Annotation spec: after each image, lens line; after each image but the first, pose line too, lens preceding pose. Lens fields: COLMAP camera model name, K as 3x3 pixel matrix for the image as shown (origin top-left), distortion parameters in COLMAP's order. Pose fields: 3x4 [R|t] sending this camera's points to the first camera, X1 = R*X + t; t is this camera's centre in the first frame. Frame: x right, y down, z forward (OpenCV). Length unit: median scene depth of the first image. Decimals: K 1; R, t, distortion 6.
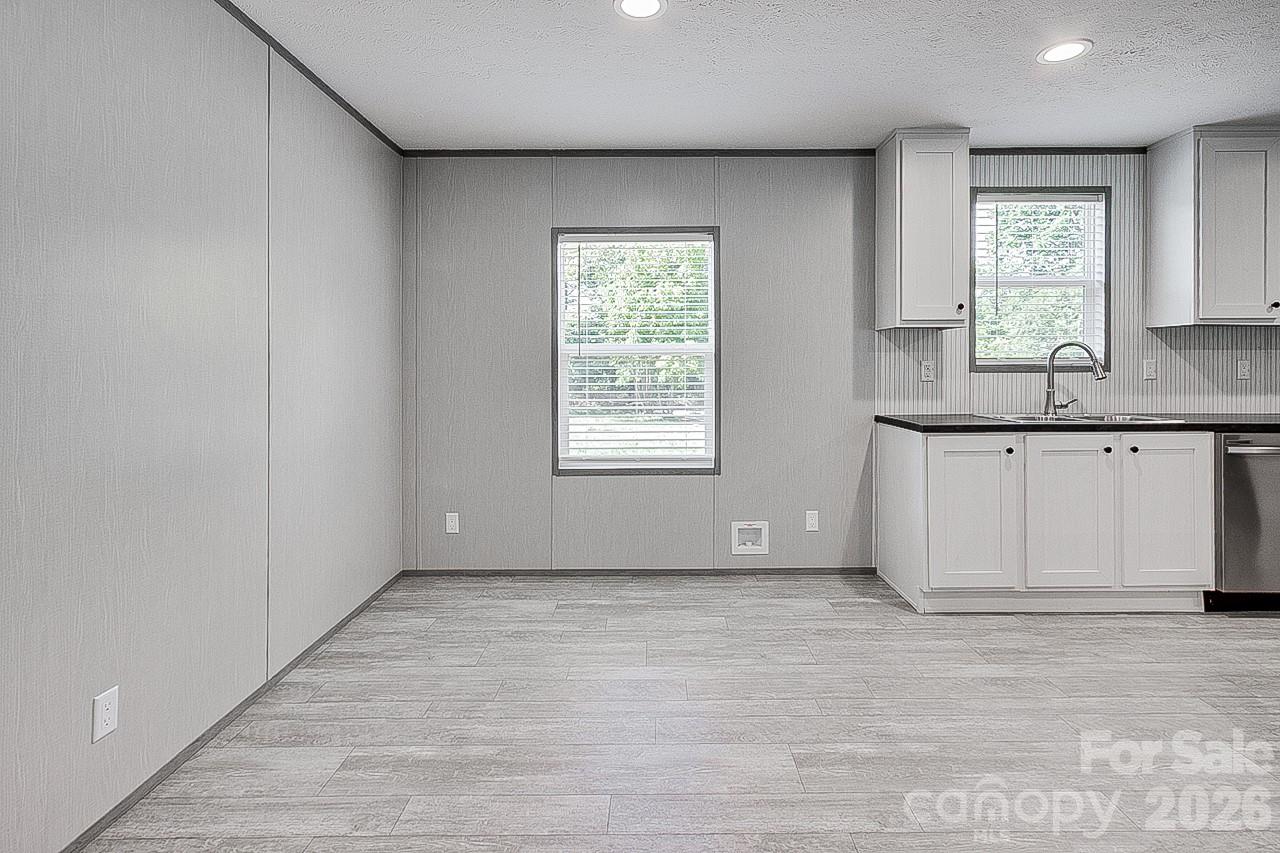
lens RADIAL K [[624.5, 0, 647.0], [0, 624.5, 370.7], [0, 0, 1]] dist [-0.002501, 0.000385]
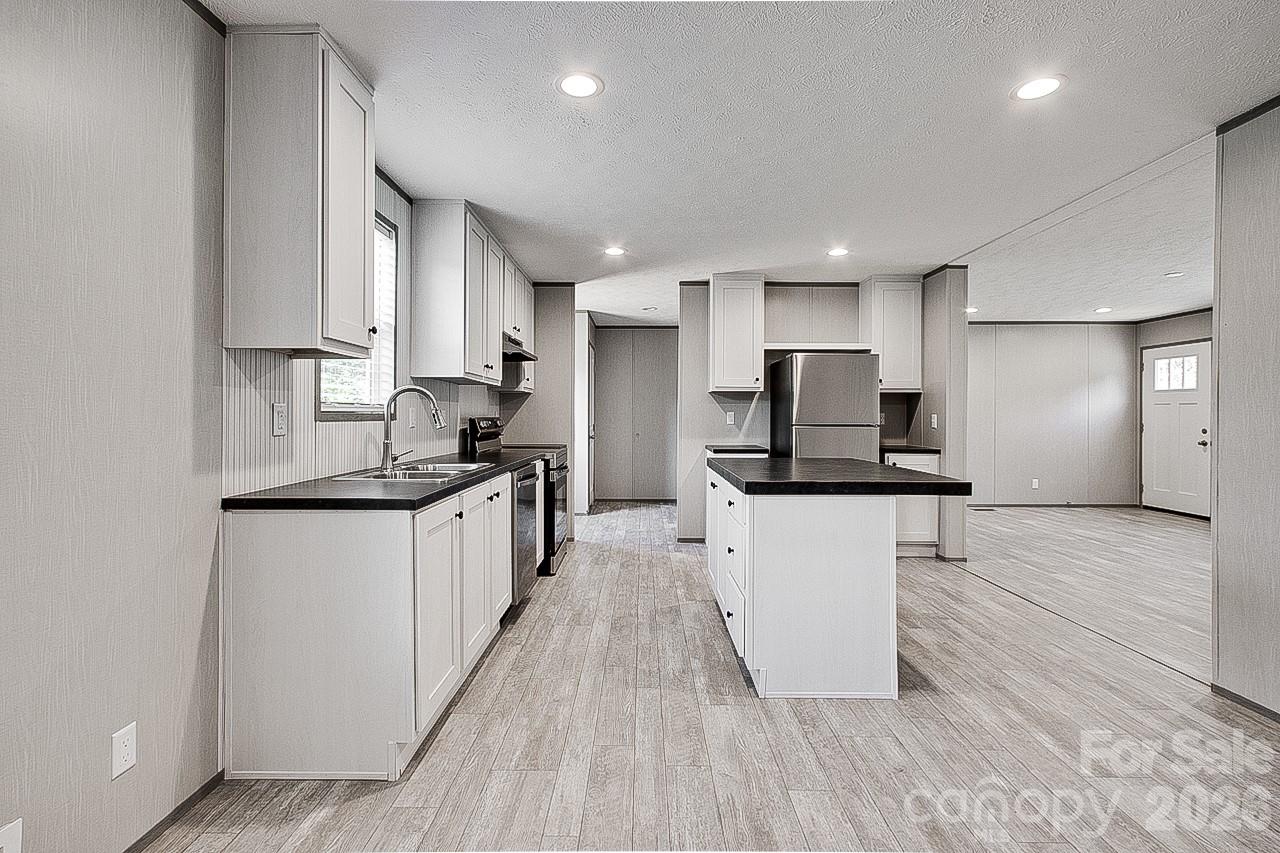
lens RADIAL K [[594.8, 0, 639.5], [0, 594.8, 420.3], [0, 0, 1]] dist [-0.001141, 0.000159]
pose [[-0.000753, -0.002898, 0.999996, -0.178812], [0.003978, 0.999988, 0.002901, 0.000700], [-0.999992, 0.003980, -0.000742, 0.656966]]
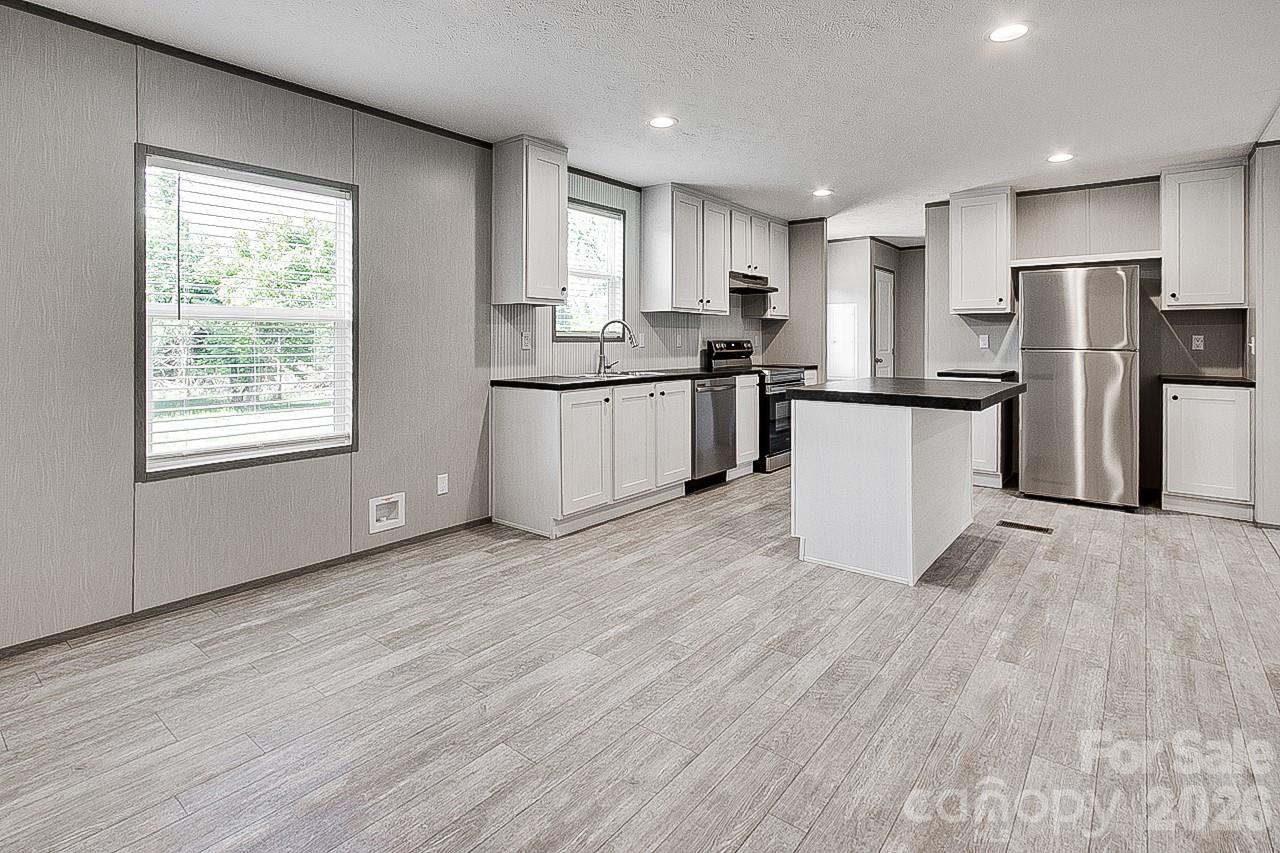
lens RADIAL K [[642.2, 0, 637.3], [0, 642.2, 339.2], [0, 0, 1]] dist [0.000929, 0.001475]
pose [[0.619812, 0.006418, 0.784724, -0.397875], [0.001067, 0.999959, -0.009021, 0.008664], [-0.784750, 0.006428, 0.619779, 0.081095]]
